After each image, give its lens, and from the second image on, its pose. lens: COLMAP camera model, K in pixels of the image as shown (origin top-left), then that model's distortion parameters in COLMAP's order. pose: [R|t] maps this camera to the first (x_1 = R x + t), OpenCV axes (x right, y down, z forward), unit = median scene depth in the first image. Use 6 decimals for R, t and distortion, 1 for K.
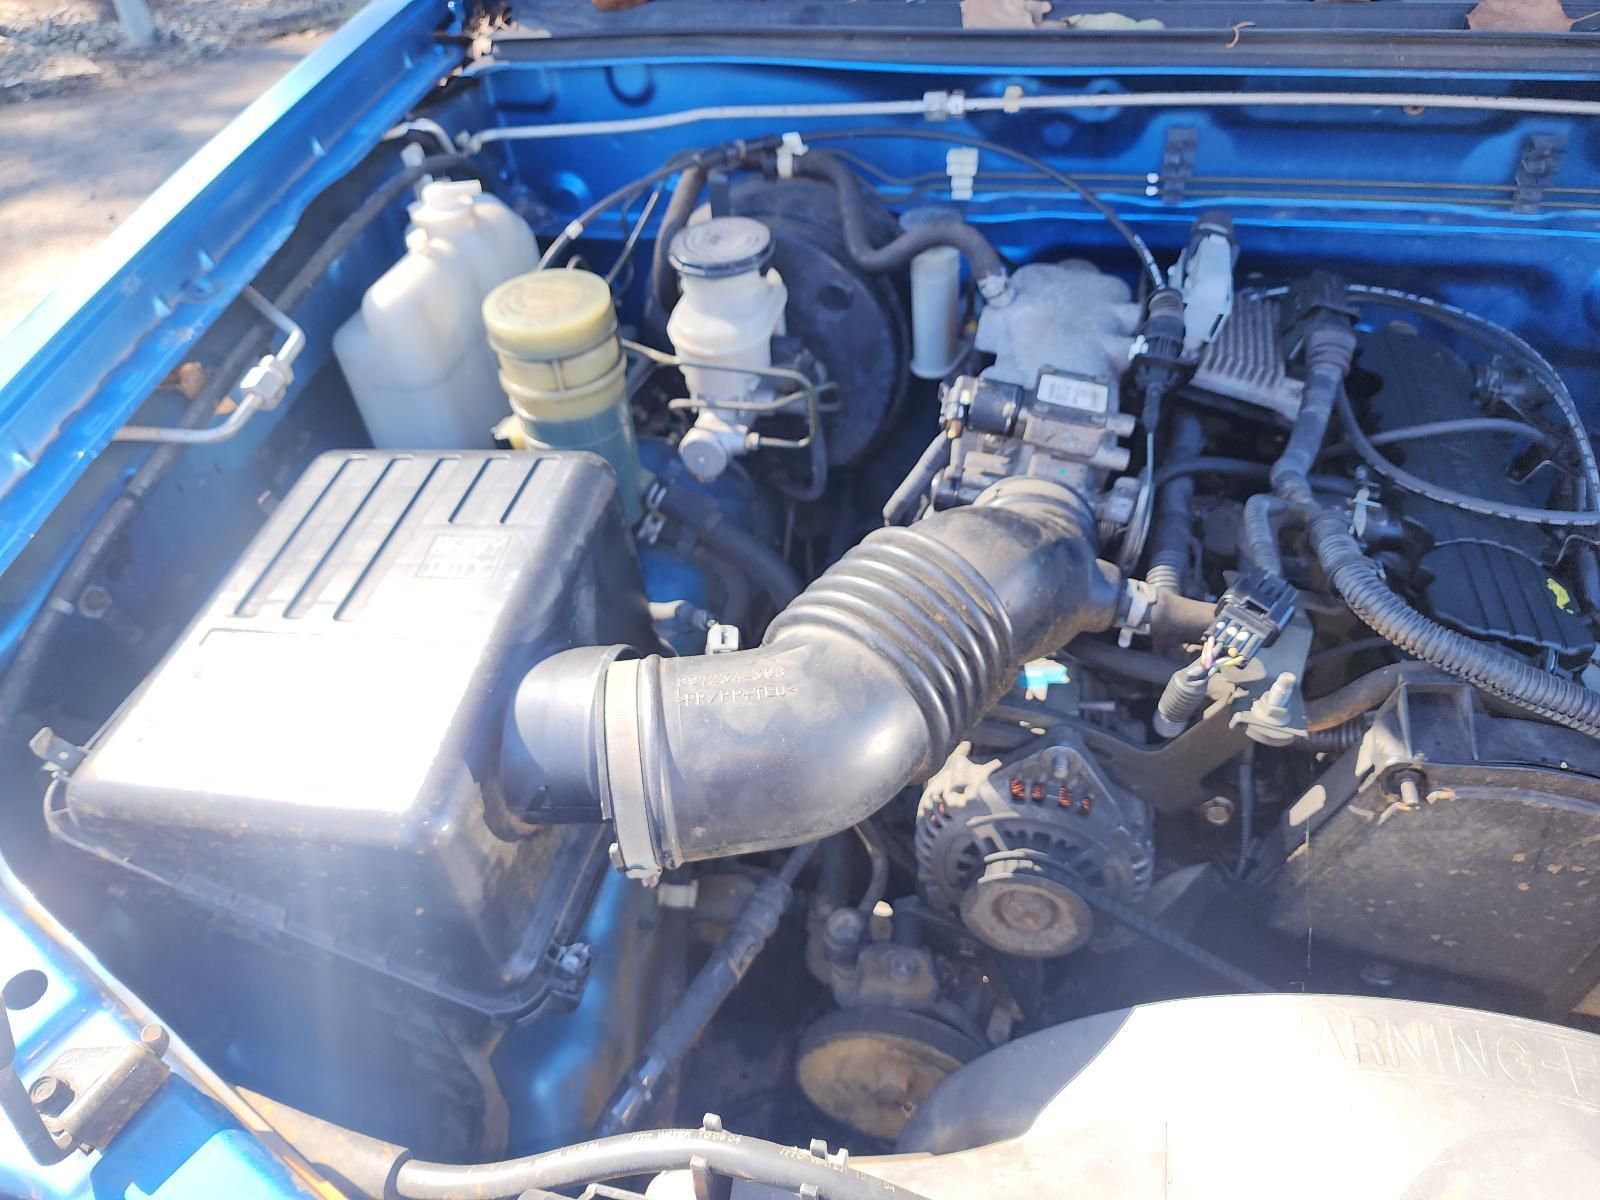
lens RADIAL K [[1104.8, 0, 812.0], [0, 1104.8, 590.4], [0, 0, 1]] dist [0.058150, -0.068223]
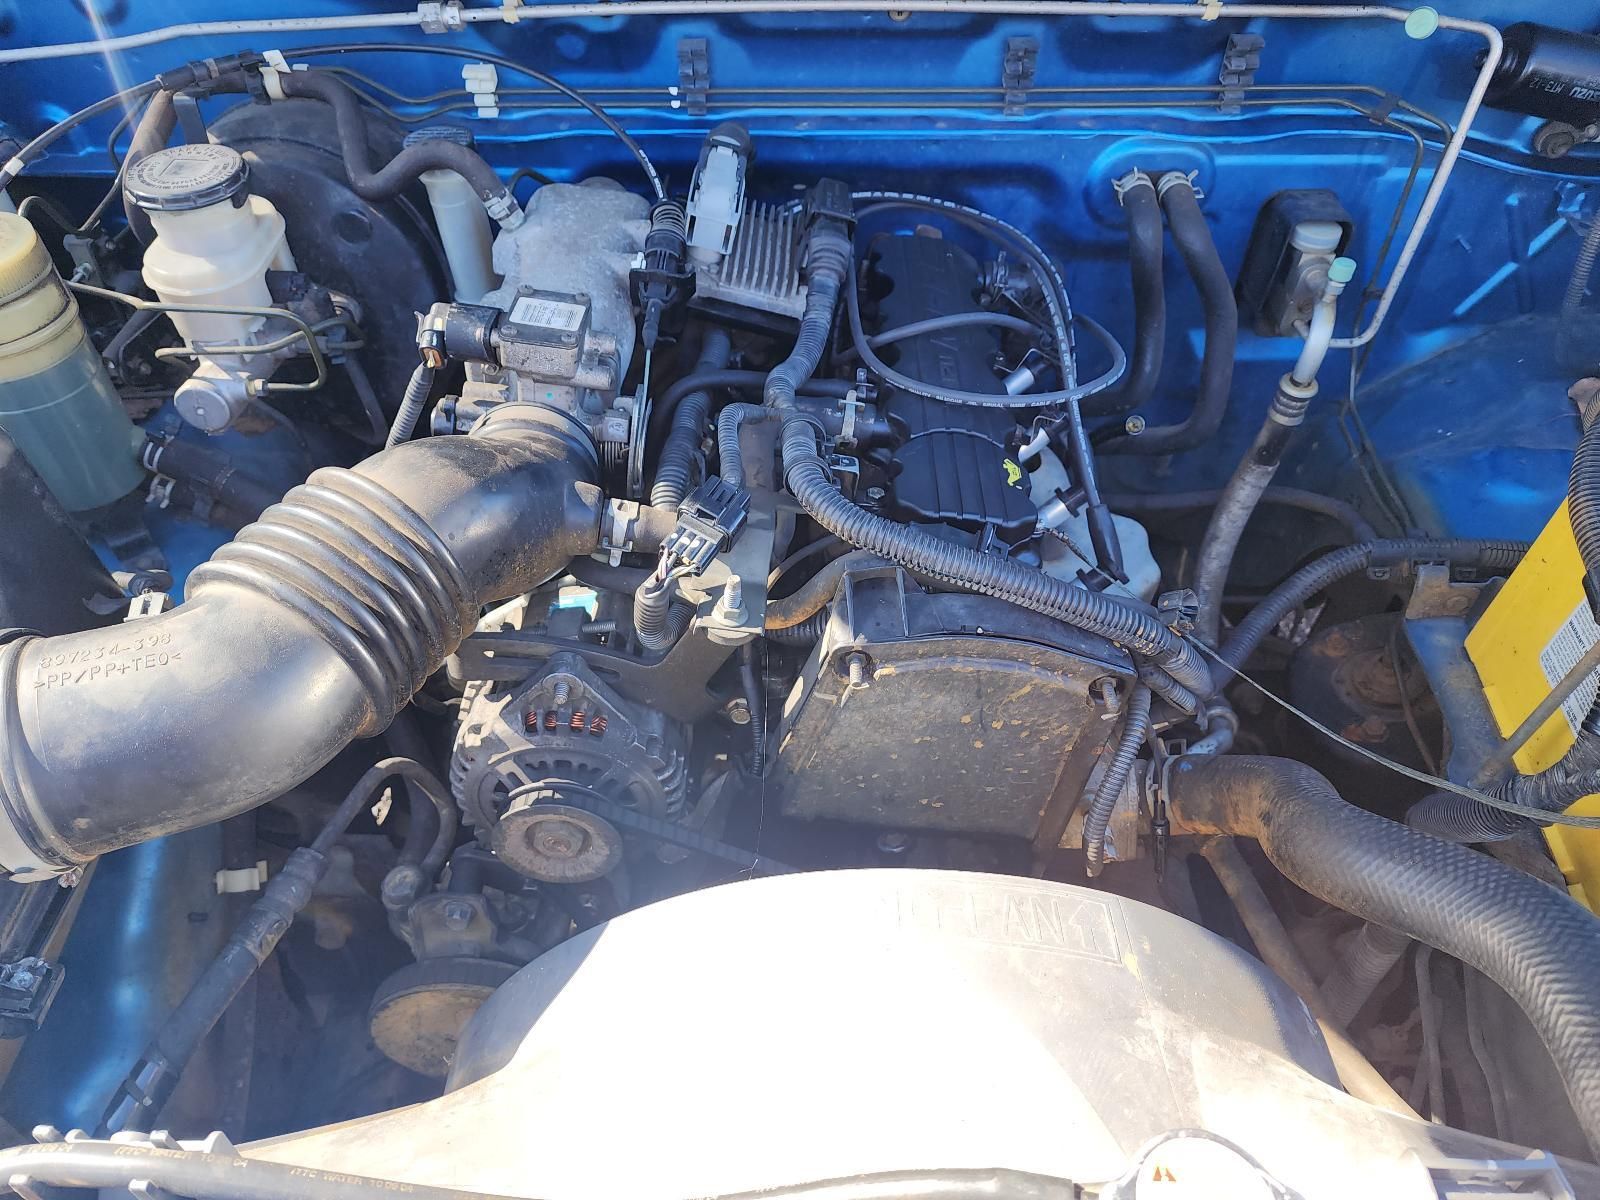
lens RADIAL K [[1095.8, 0, 792.2], [0, 1095.8, 574.3], [0, 0, 1]] dist [0.067182, -0.072833]
pose [[0.974274, -0.114183, 0.194297, 0.234609], [0.104848, 0.992813, 0.057706, 0.017281], [-0.199490, -0.035850, 0.979244, -0.003635]]
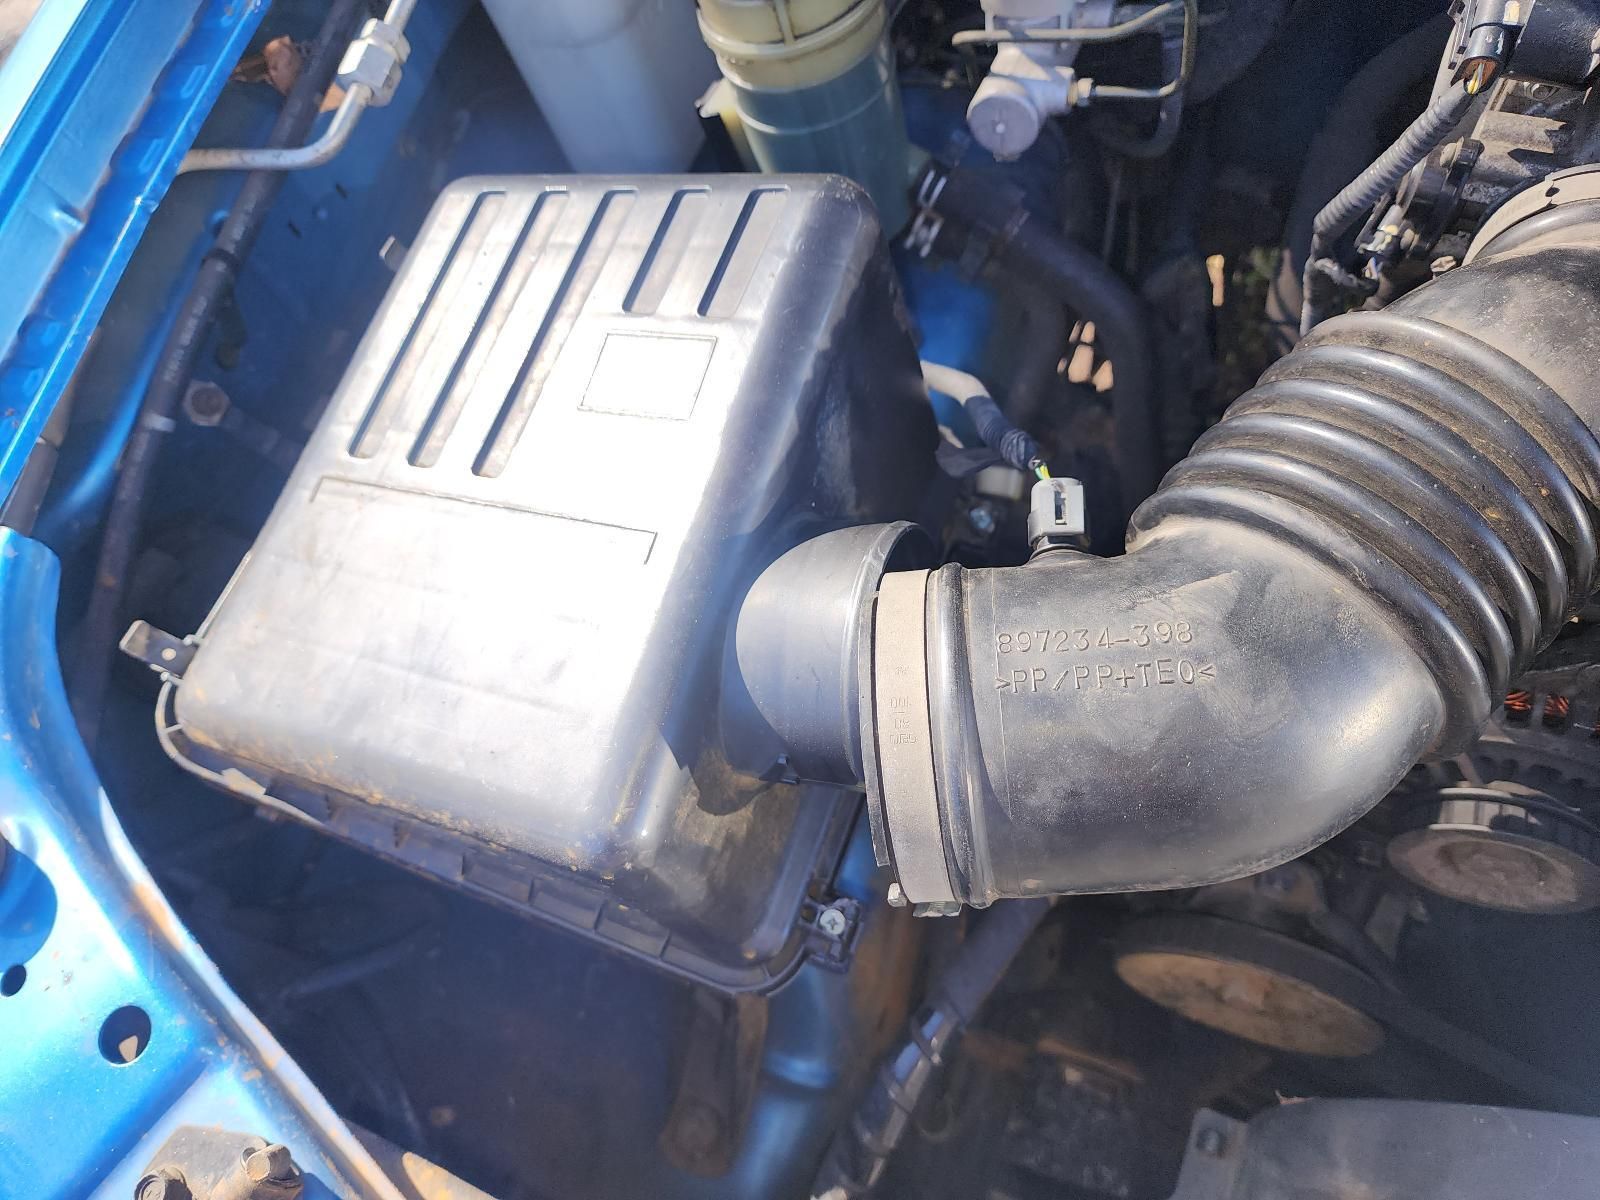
lens RADIAL K [[1104.8, 0, 812.0], [0, 1104.8, 590.4], [0, 0, 1]] dist [0.058150, -0.068223]
pose [[0.975192, 0.037917, -0.218089, -0.068819], [0.037671, 0.942423, 0.332295, -0.106768], [0.218132, -0.332267, 0.917615, 0.347759]]
